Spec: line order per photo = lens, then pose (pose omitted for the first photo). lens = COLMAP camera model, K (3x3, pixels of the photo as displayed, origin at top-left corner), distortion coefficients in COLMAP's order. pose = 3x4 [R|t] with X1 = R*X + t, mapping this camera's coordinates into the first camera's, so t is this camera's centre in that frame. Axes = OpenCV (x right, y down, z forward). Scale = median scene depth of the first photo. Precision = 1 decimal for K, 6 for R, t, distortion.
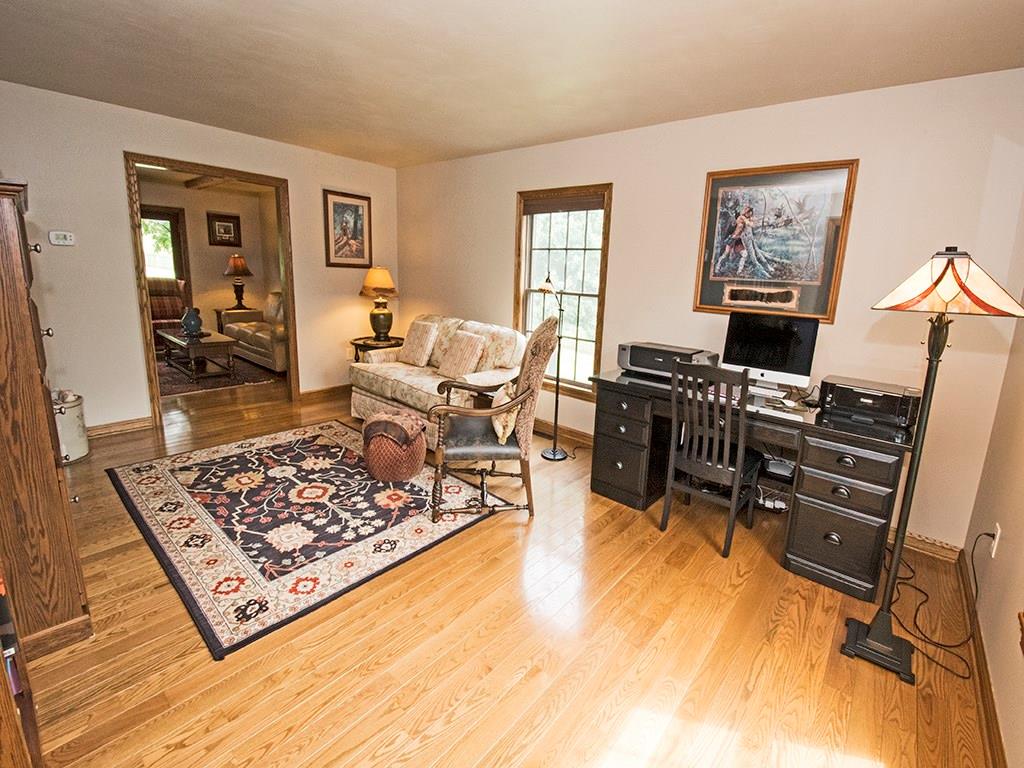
lens RADIAL K [[450.8, 0, 534.6], [0, 450.8, 352.7], [0, 0, 1]] dist [-0.000236, -0.004564]
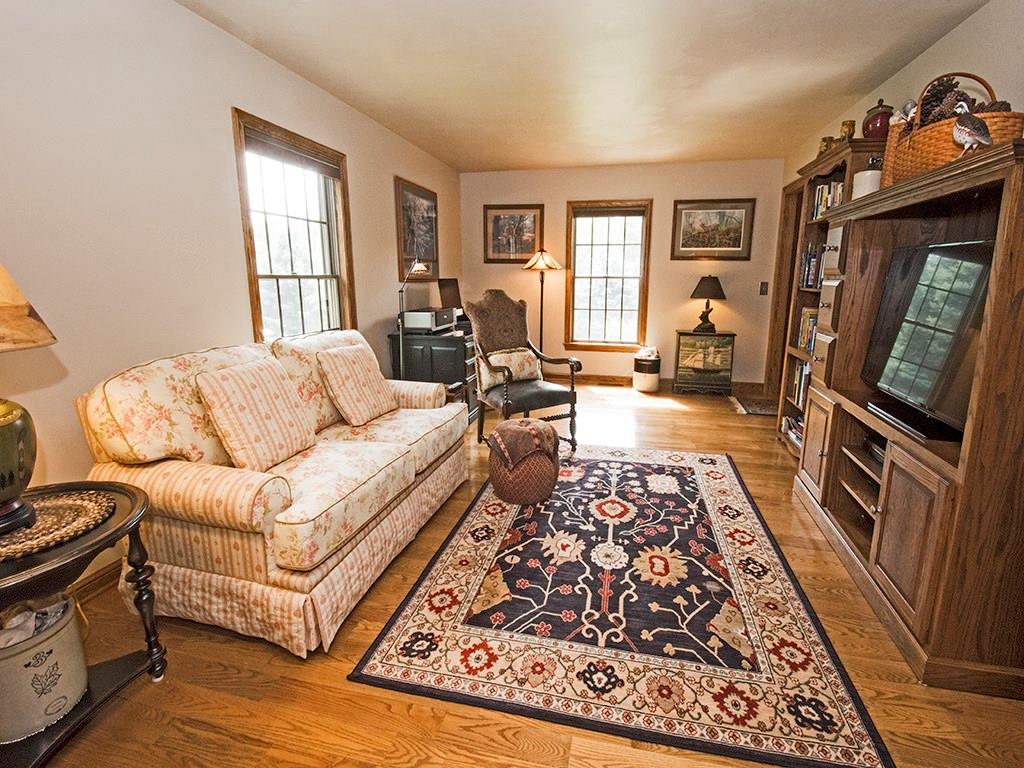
lens RADIAL K [[496.8, 0, 512.2], [0, 496.8, 382.7], [0, 0, 1]] dist [0.000376, -0.000498]
pose [[-0.459418, -0.223870, 0.859545, -1.143793], [0.140329, 0.937268, 0.319118, -0.250938], [-0.877065, 0.267227, -0.399182, 1.443781]]
